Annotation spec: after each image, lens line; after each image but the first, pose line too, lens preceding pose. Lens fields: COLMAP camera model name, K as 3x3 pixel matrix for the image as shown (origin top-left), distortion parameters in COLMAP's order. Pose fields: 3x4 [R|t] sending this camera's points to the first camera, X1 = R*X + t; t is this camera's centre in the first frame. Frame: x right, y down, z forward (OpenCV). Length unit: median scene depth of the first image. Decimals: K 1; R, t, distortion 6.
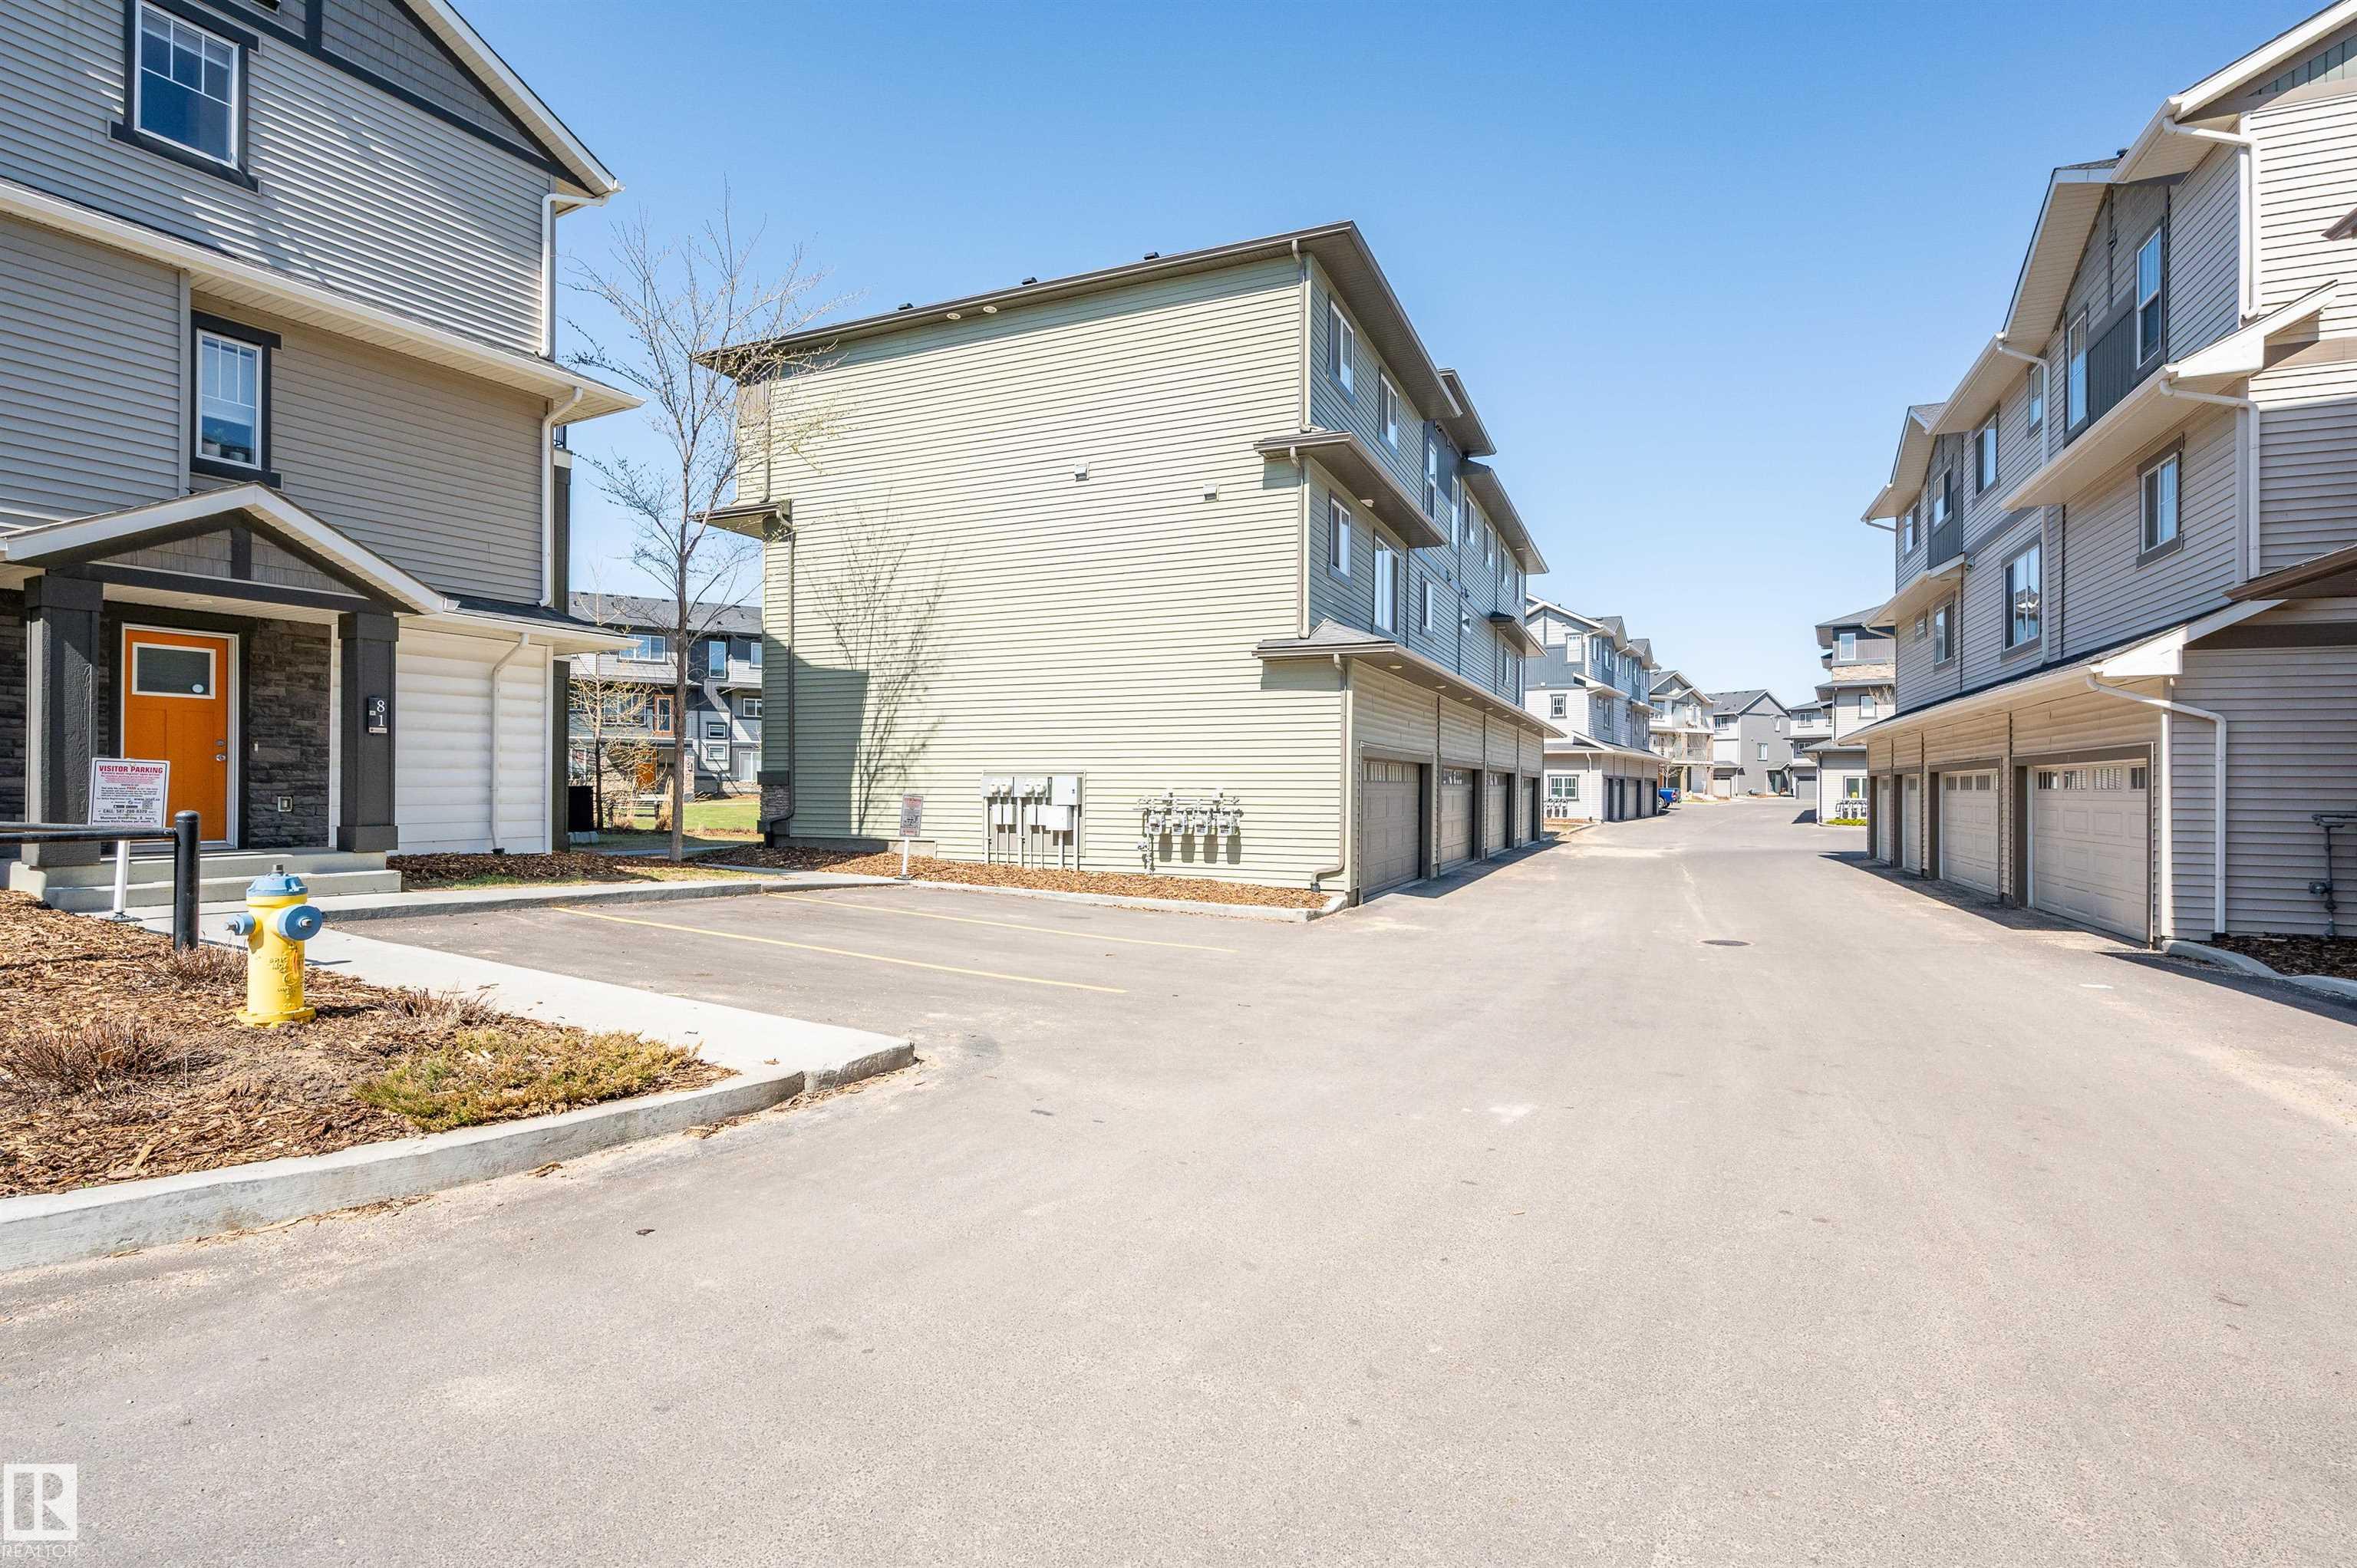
lens RADIAL K [[1172.6, 0, 1170.0], [0, 1172.6, 789.8], [0, 0, 1]] dist [-0.005171, -0.000599]
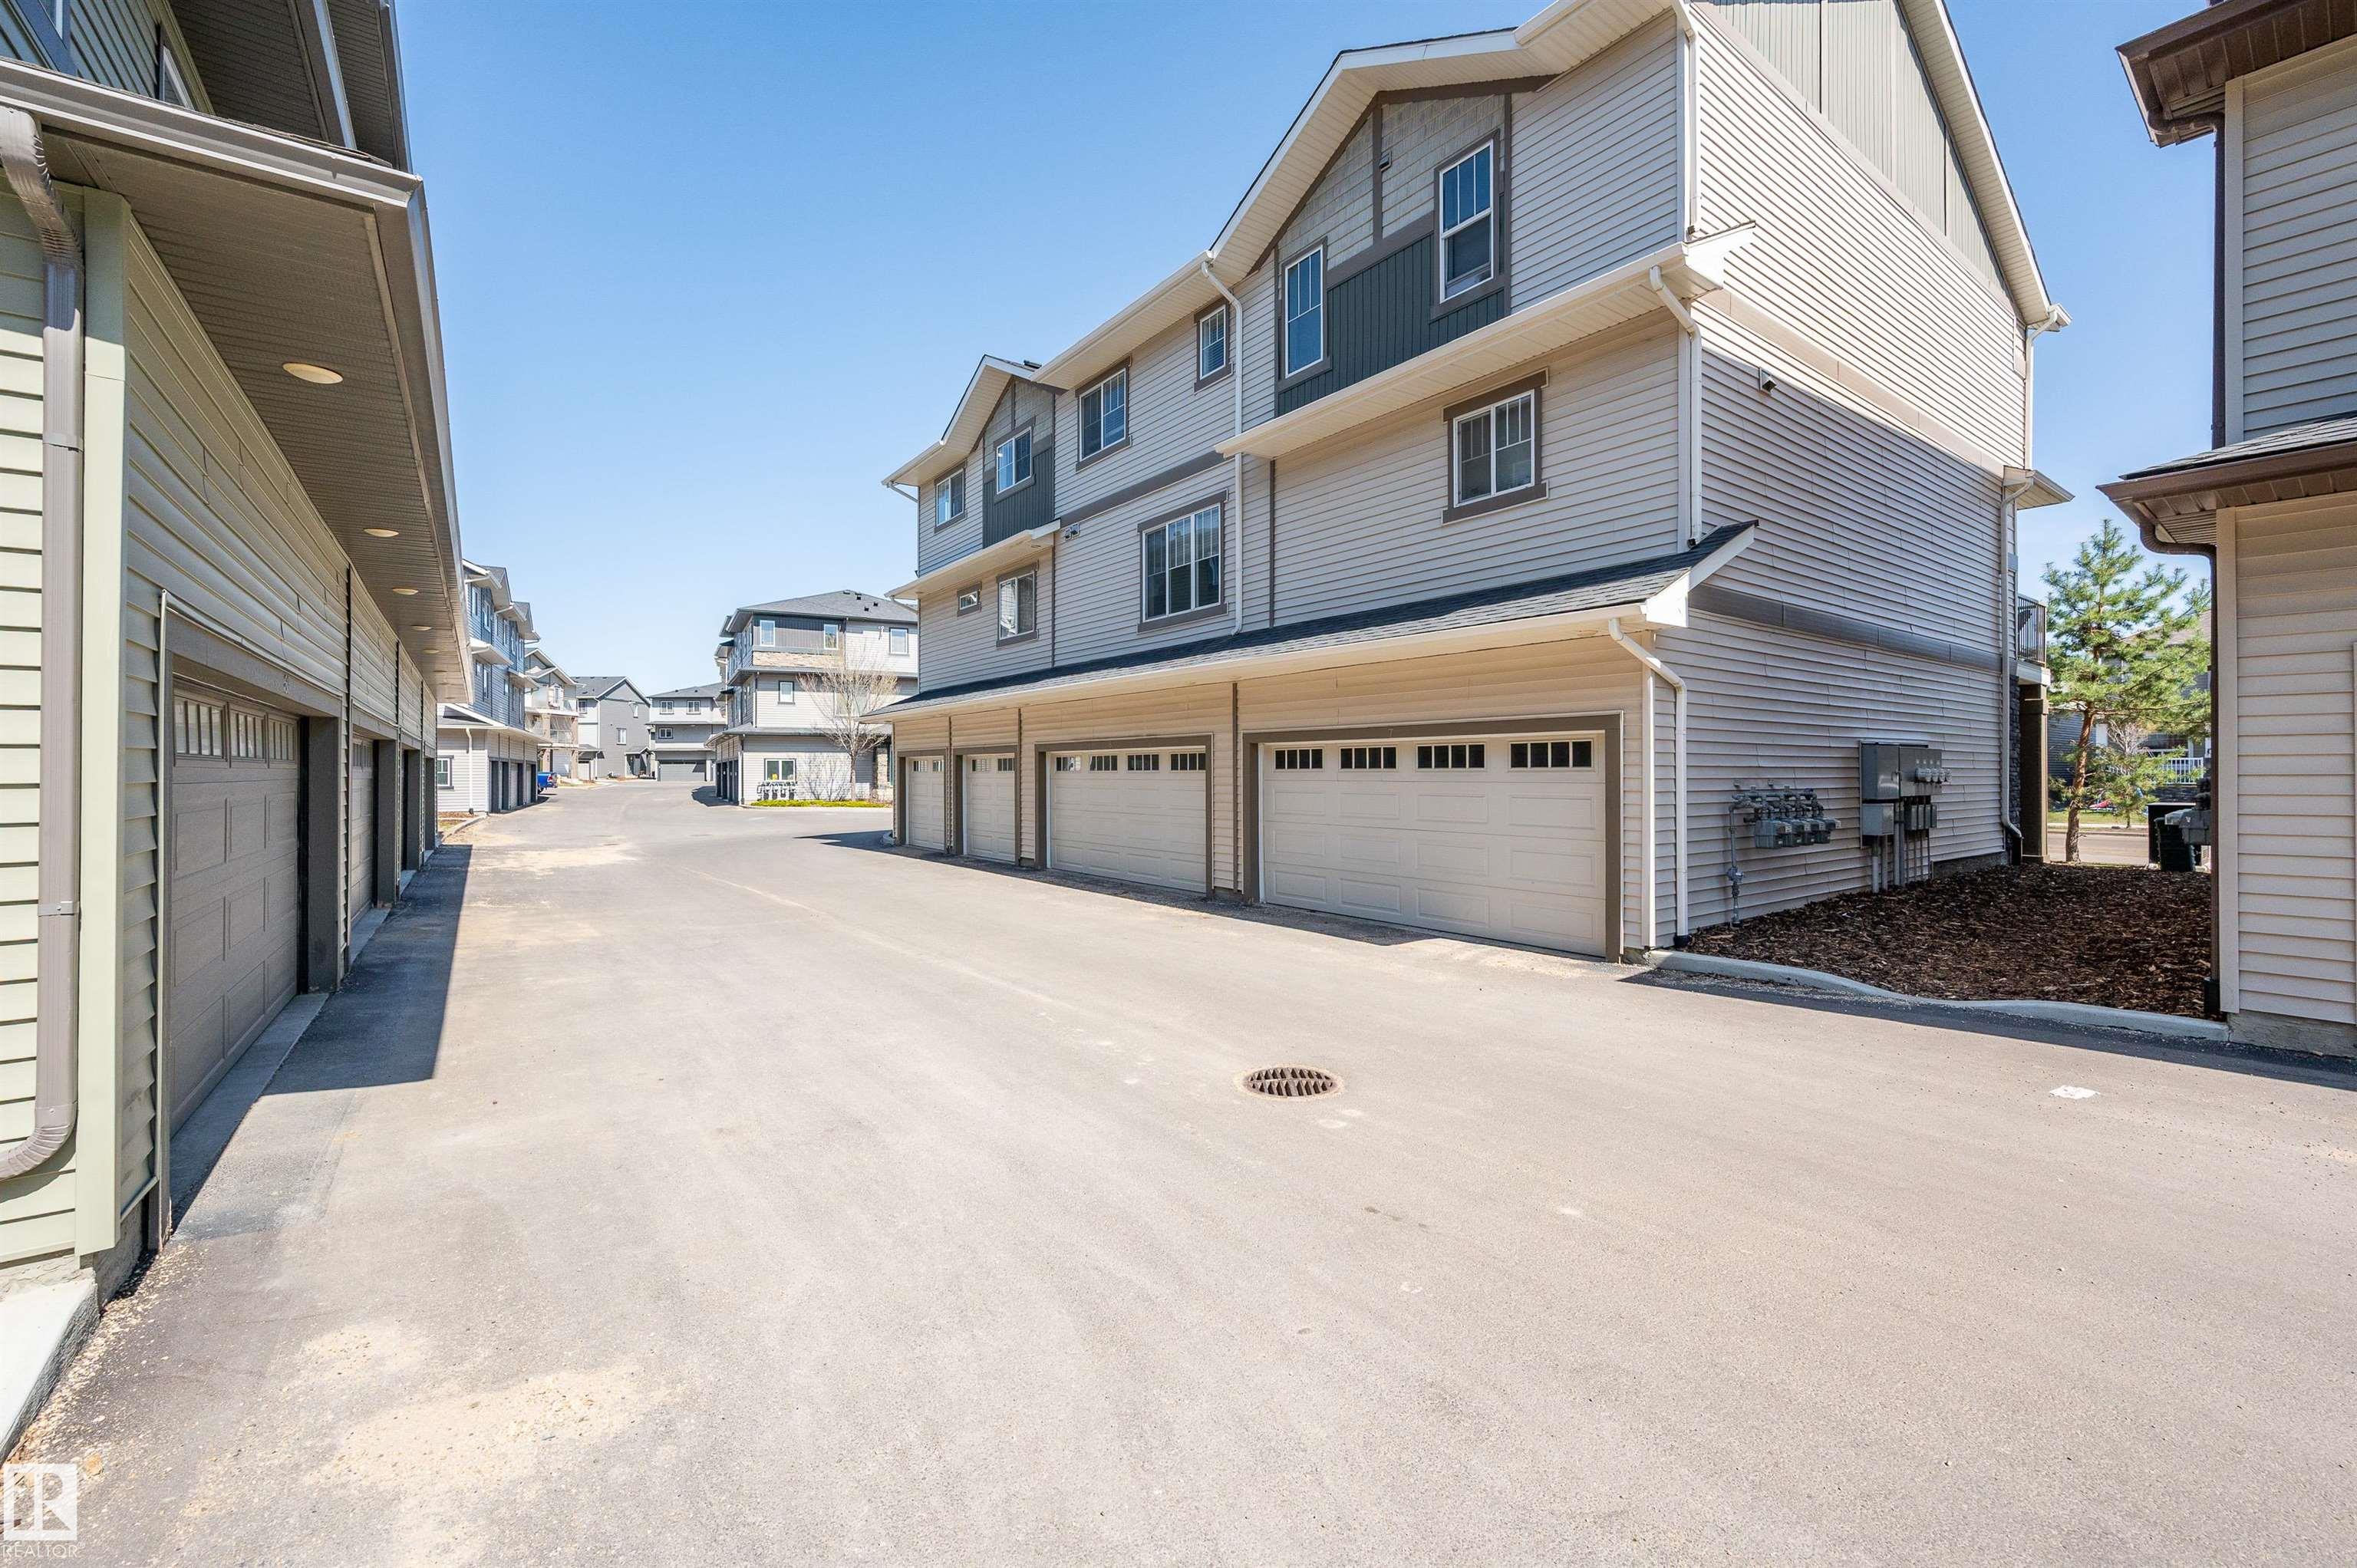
lens RADIAL K [[921.5, 0, 1195.2], [0, 921.5, 776.9], [0, 0, 1]] dist [-0.002034, 0.000692]
pose [[0.468962, -0.011458, 0.883144, 0.037633], [0.007056, 0.999933, 0.009227, -0.000862], [-0.883190, 0.001905, 0.469011, 0.289229]]
